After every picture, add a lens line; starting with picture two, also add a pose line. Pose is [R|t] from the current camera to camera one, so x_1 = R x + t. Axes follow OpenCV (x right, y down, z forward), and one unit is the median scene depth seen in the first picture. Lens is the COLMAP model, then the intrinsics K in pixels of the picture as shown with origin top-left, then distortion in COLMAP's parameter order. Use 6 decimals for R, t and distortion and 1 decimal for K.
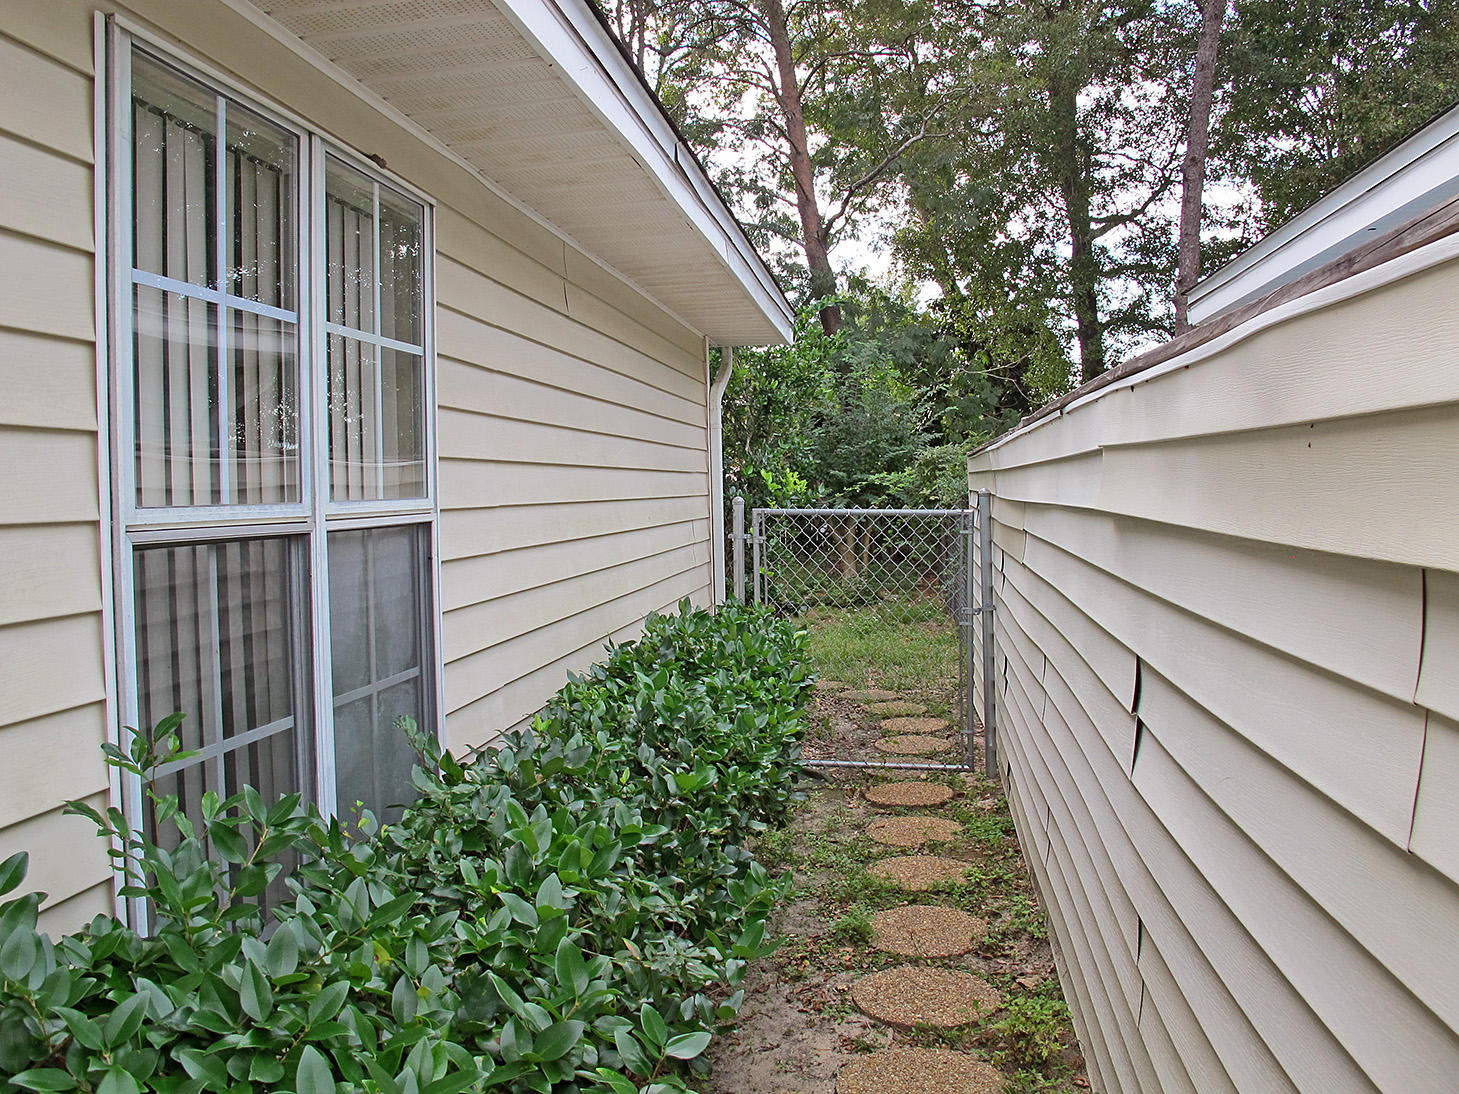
lens RADIAL K [[1227.5, 0, 707.1], [0, 1227.5, 493.6], [0, 0, 1]] dist [-0.134027, 0.080810]
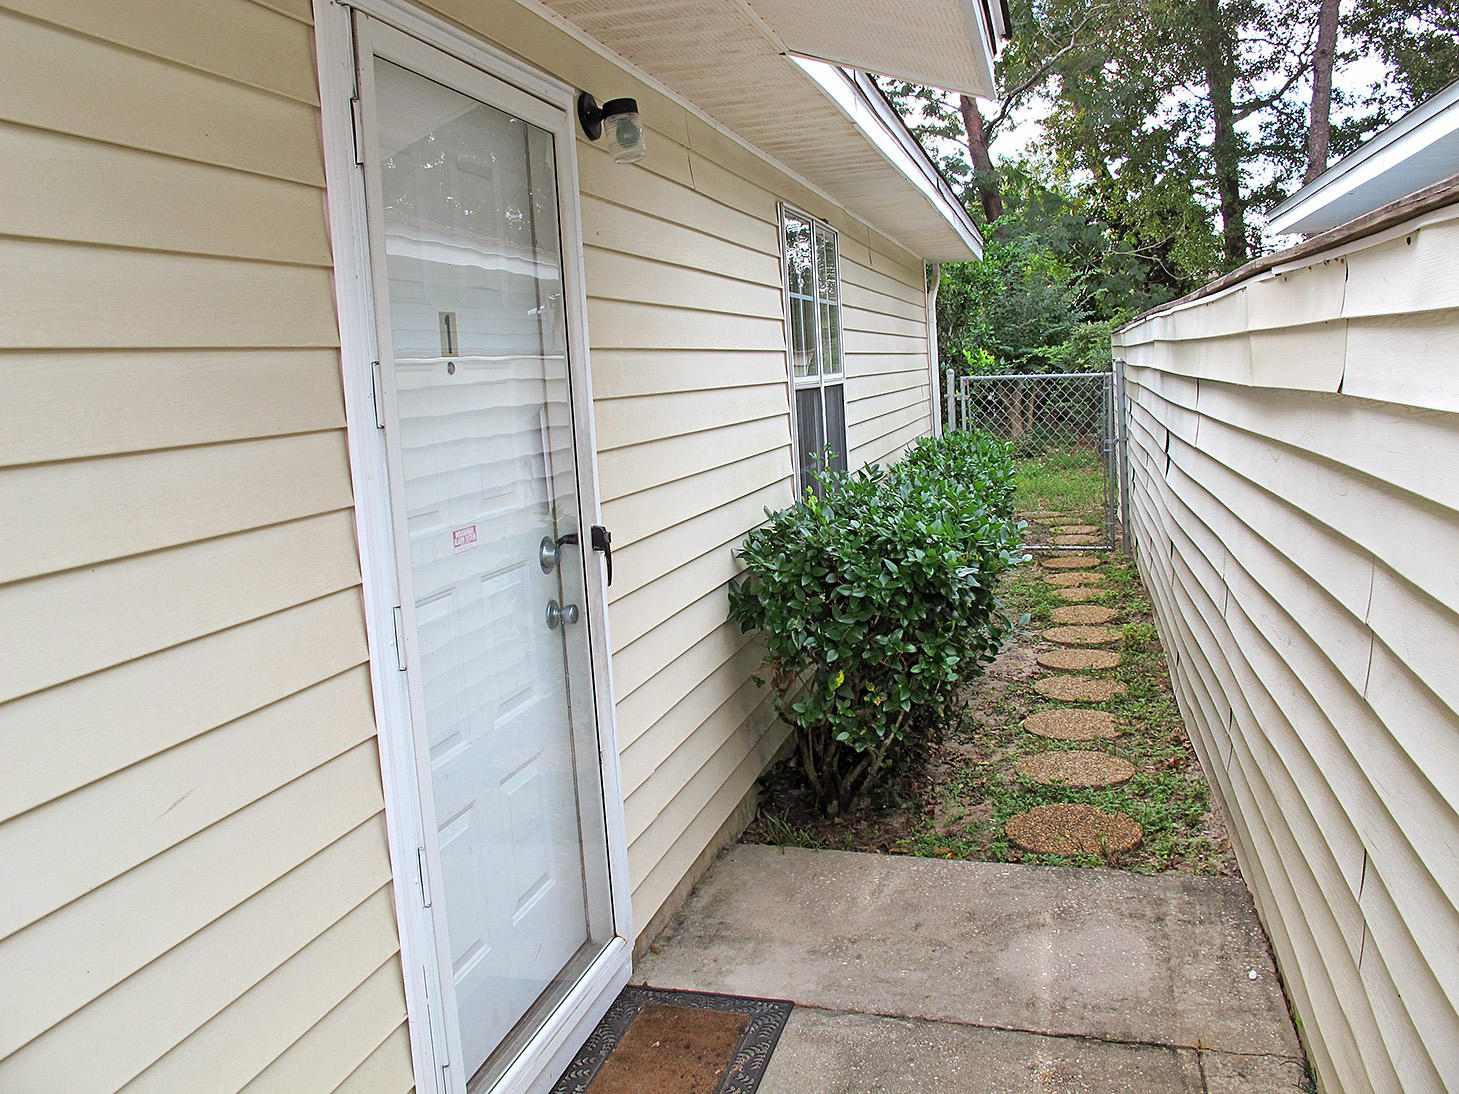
lens RADIAL K [[1227.5, 0, 710.5], [0, 1227.5, 496.4], [0, 0, 1]] dist [-0.134027, 0.080810]
pose [[0.992030, -0.026682, -0.123147, -0.029407], [0.038907, 0.994429, 0.097960, 0.000066], [0.119848, -0.101971, 0.987542, -0.174271]]
